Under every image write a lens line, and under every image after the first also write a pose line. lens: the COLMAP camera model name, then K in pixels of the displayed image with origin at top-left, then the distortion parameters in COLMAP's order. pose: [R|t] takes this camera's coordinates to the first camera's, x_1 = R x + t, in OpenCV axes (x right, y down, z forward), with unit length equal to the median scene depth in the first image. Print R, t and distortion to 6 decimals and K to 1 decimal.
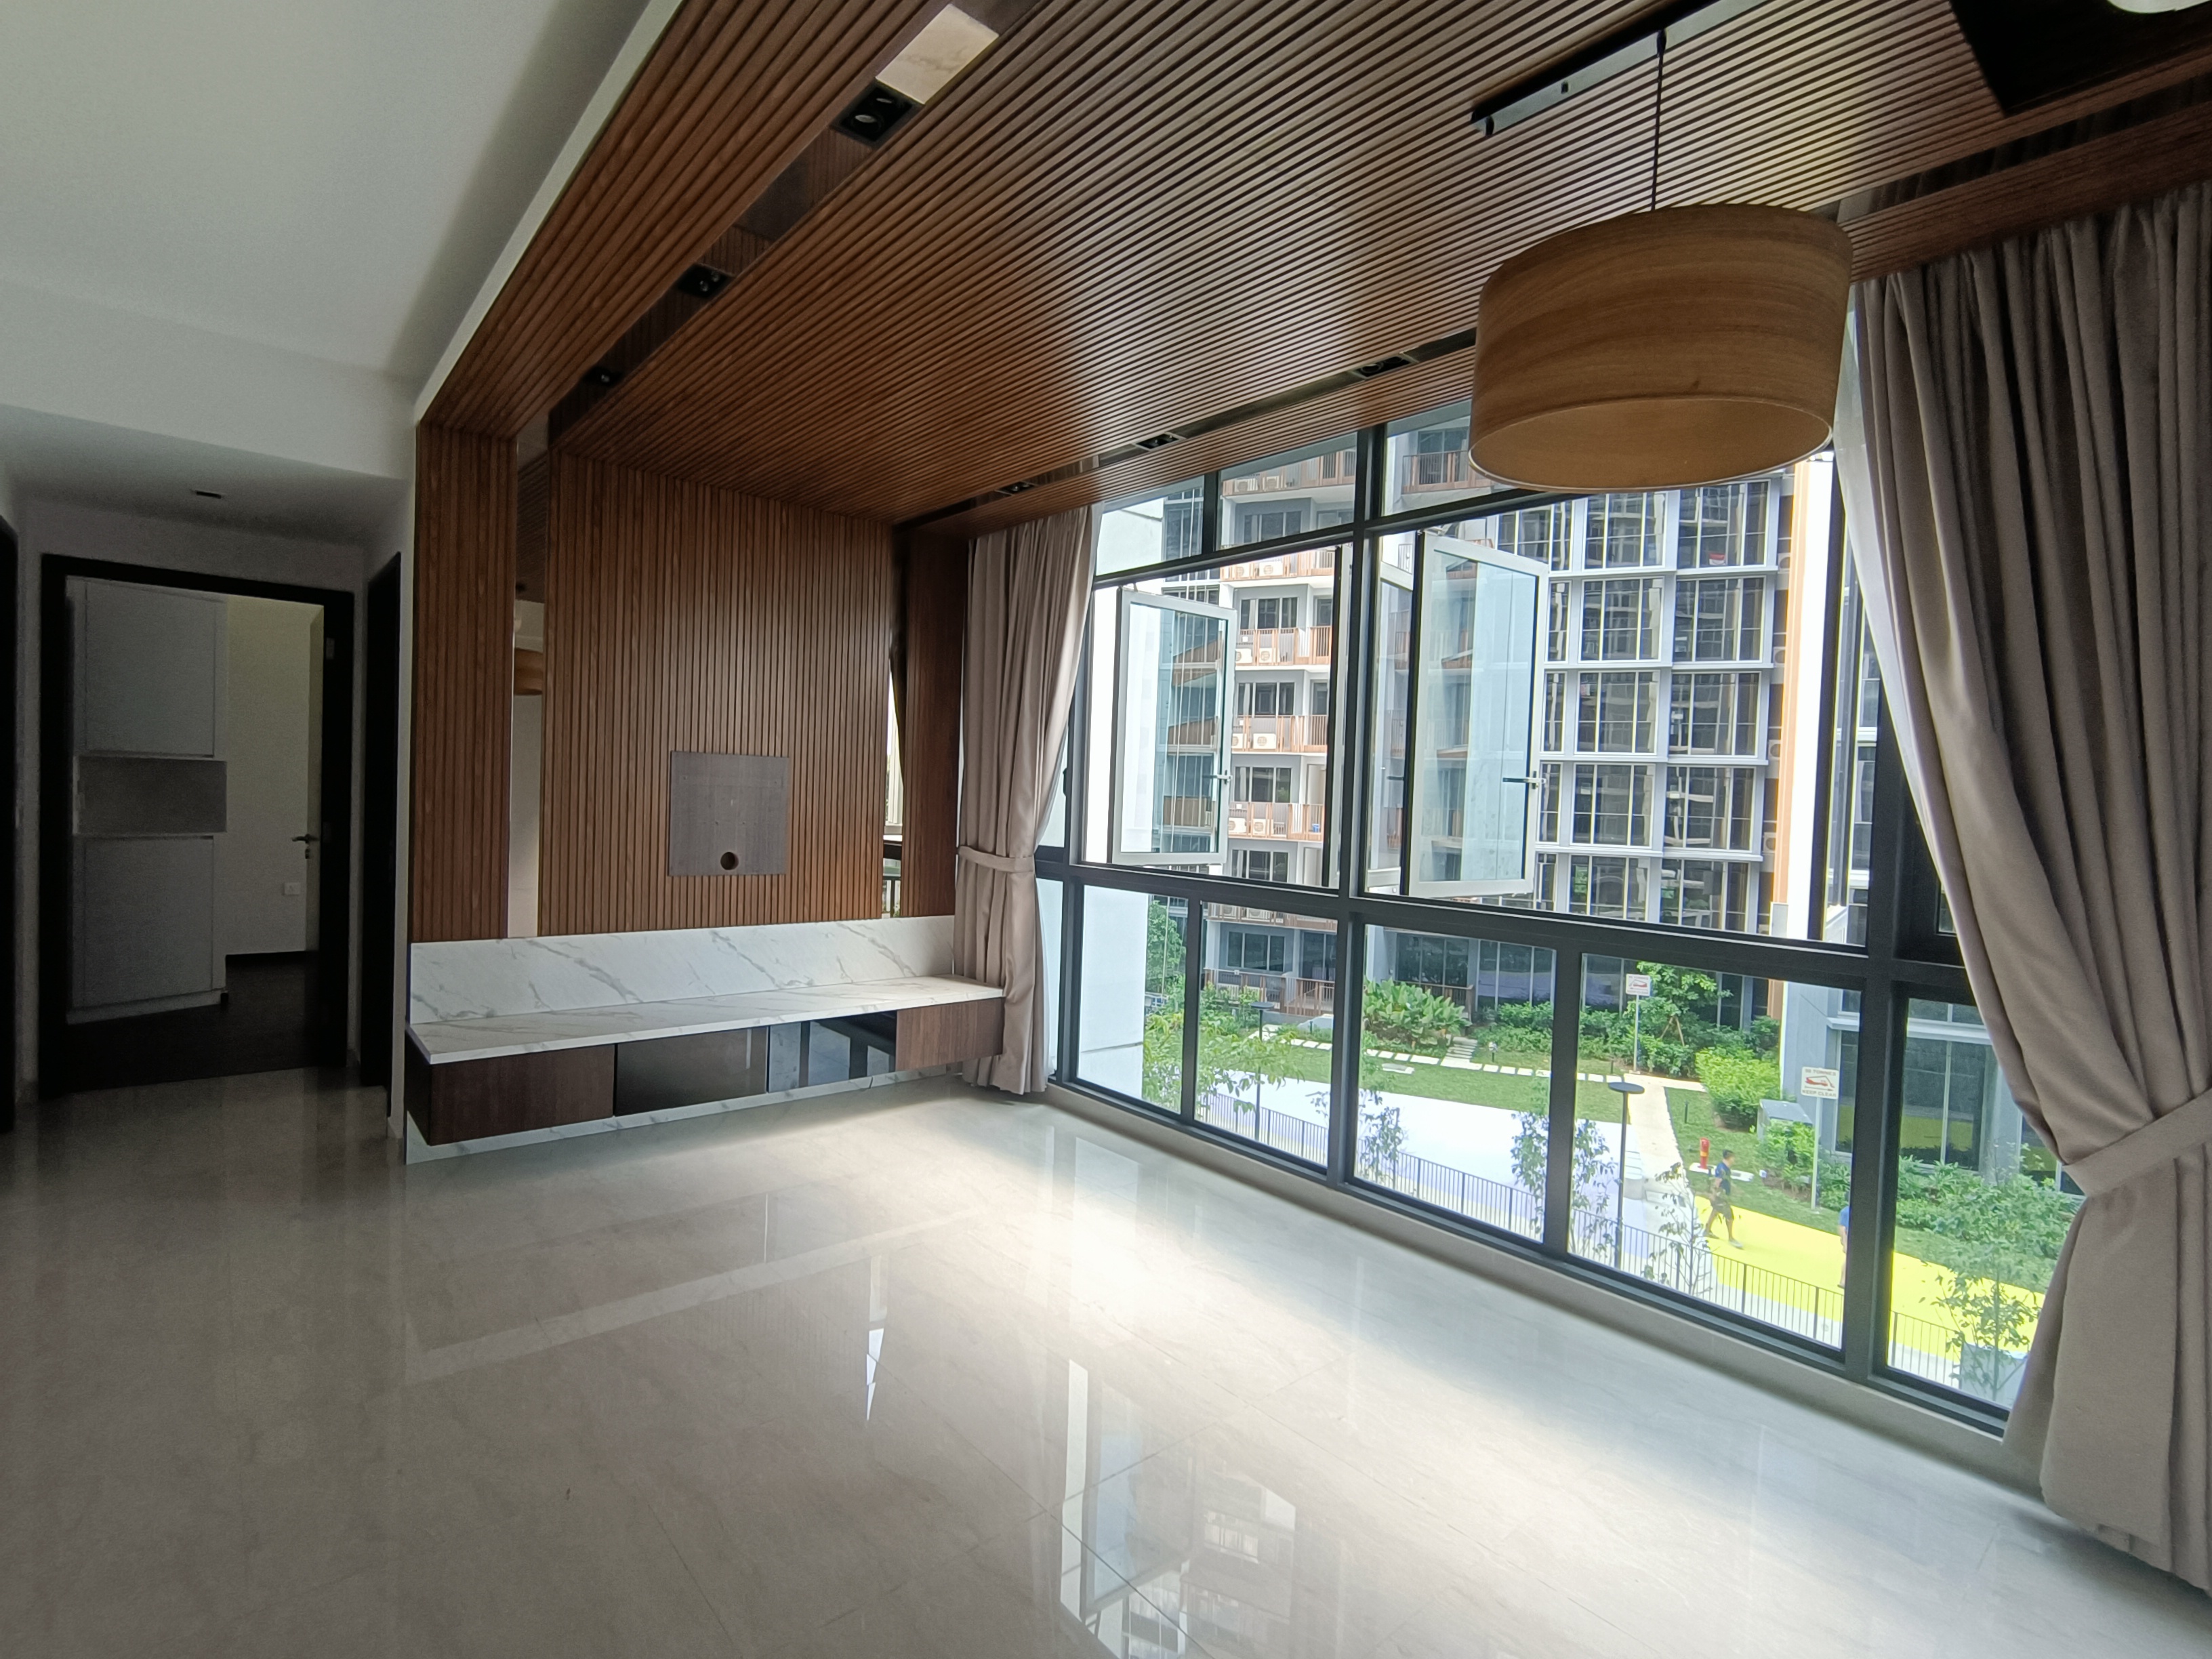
lens RADIAL K [[1051.1, 0, 1097.1], [0, 1051.1, 827.9], [0, 0, 1]] dist [-0.001916, -0.000100]
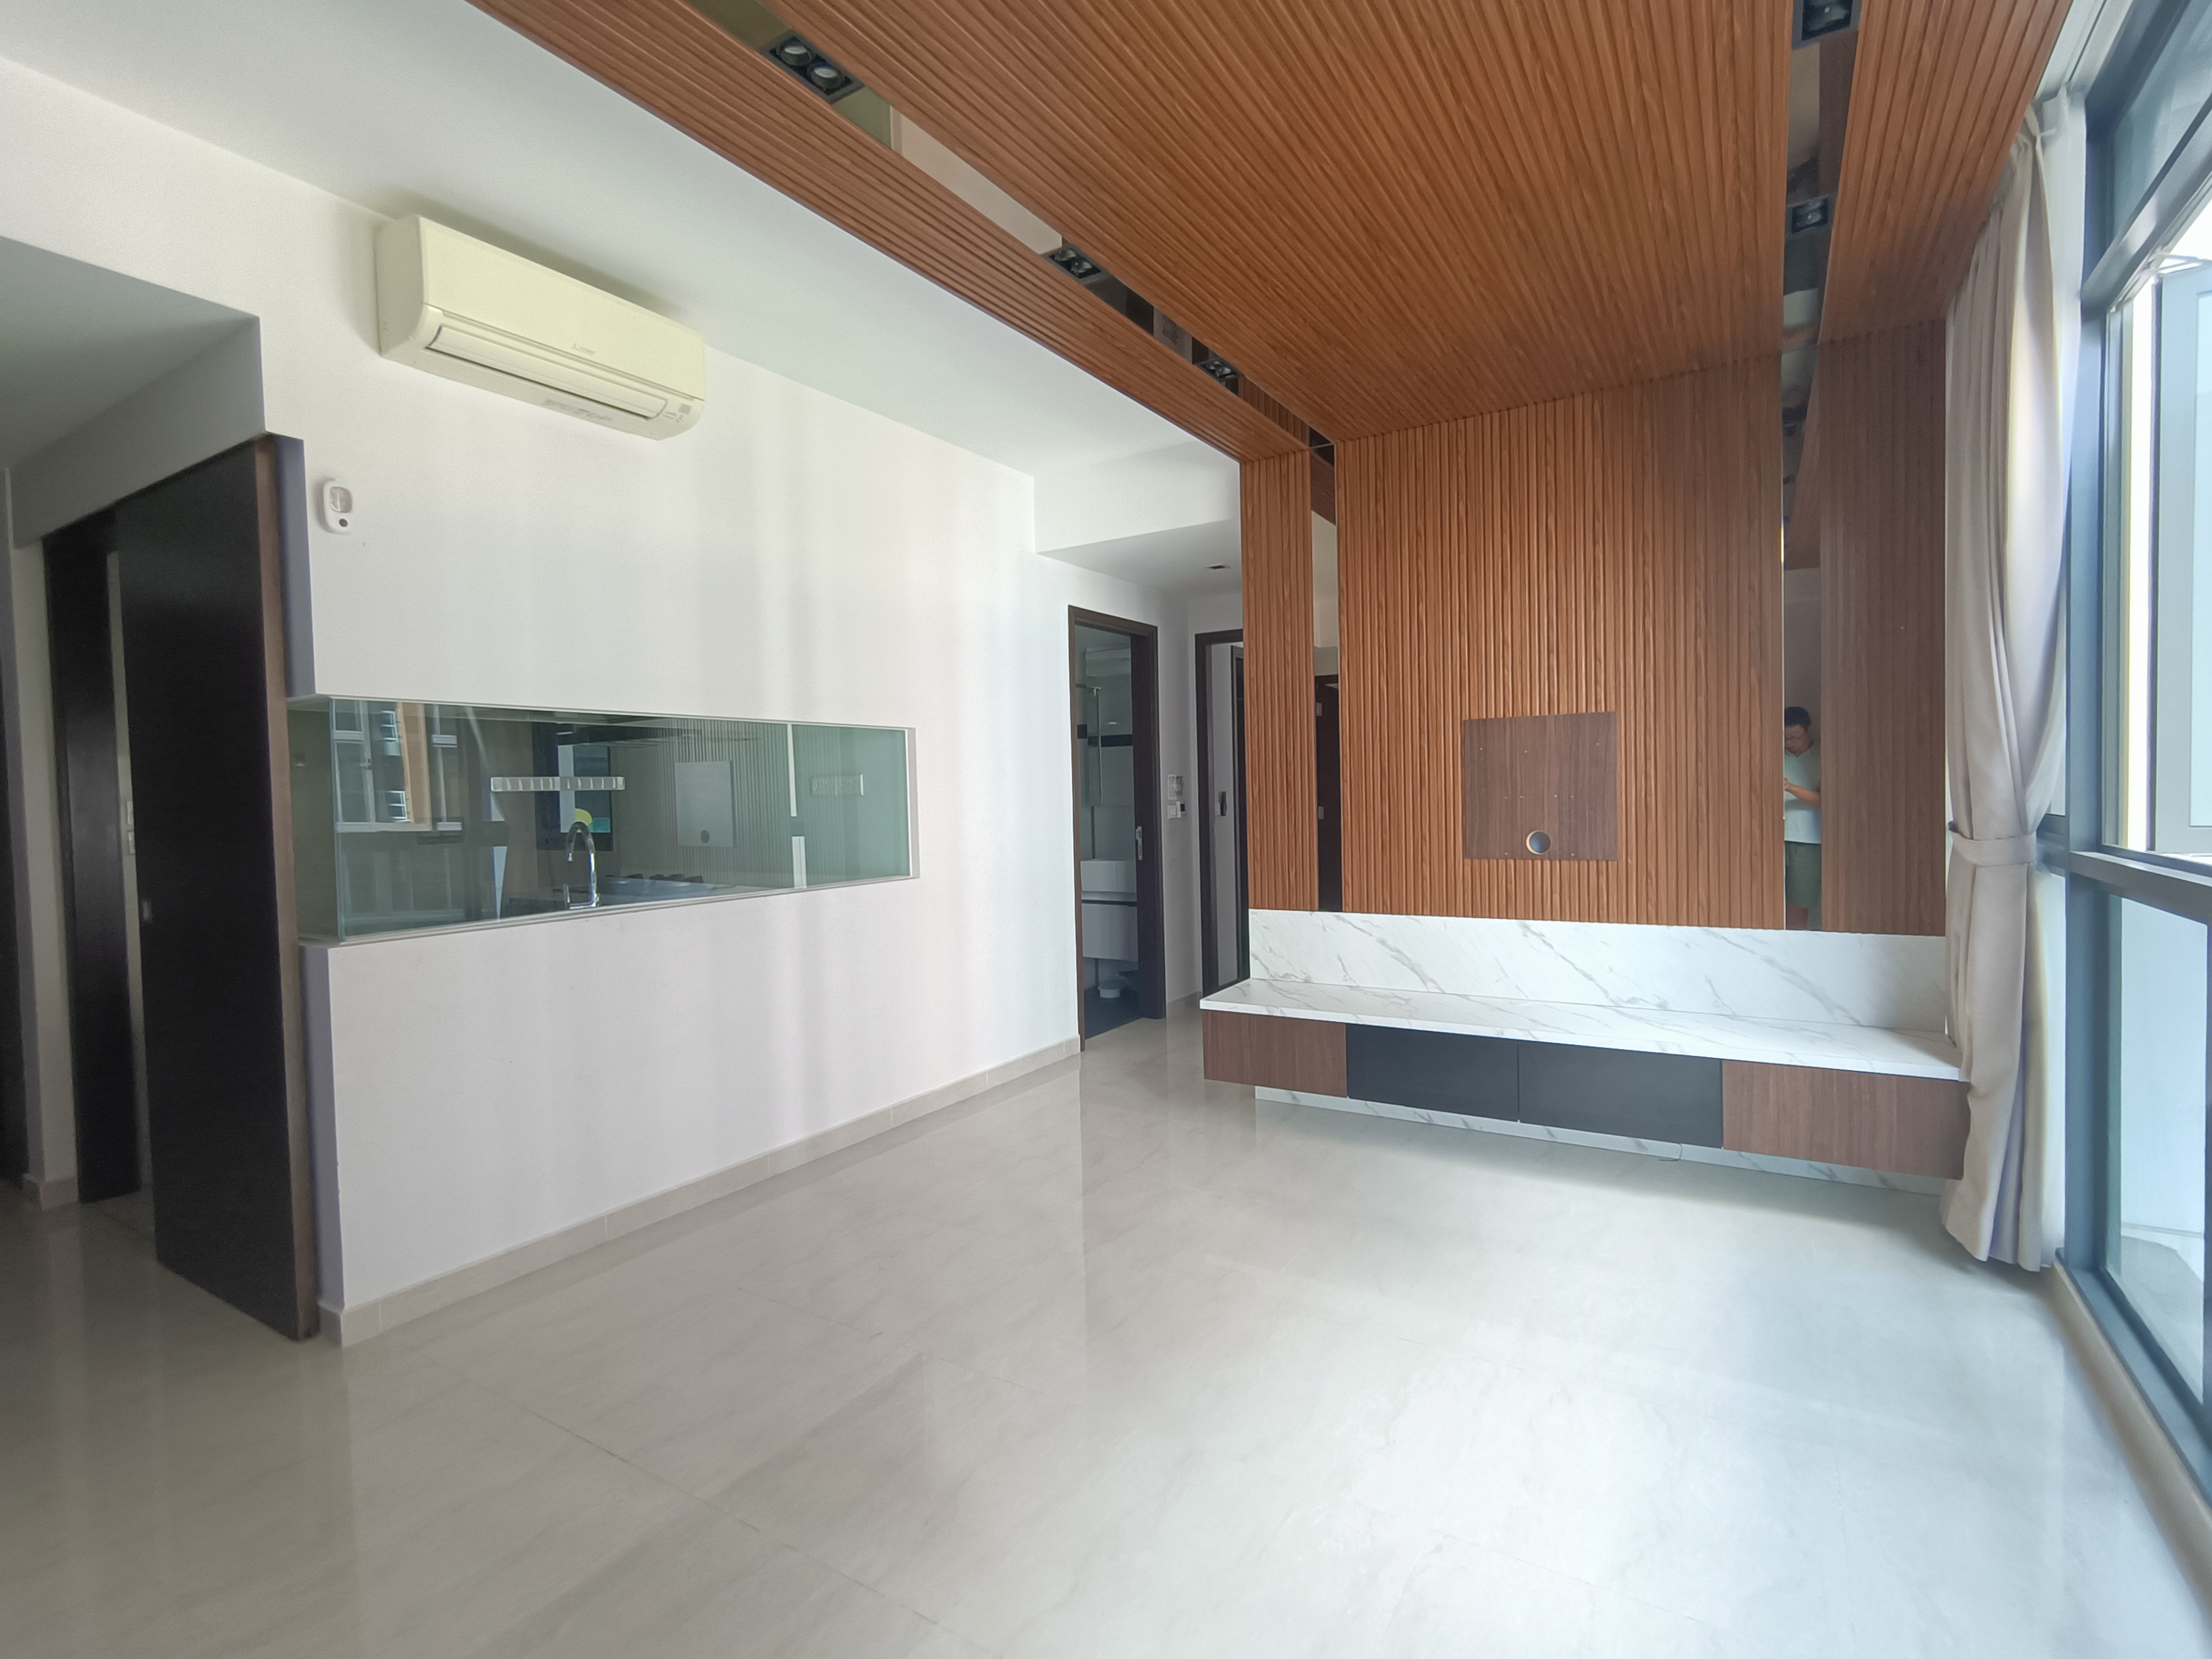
lens RADIAL K [[1051.1, 0, 1097.1], [0, 1051.1, 827.9], [0, 0, 1]] dist [-0.001916, -0.000100]
pose [[0.294471, -0.014322, -0.955553, 0.340145], [0.008727, 0.999886, -0.012297, 0.026321], [0.955621, -0.004718, 0.294563, 0.398802]]
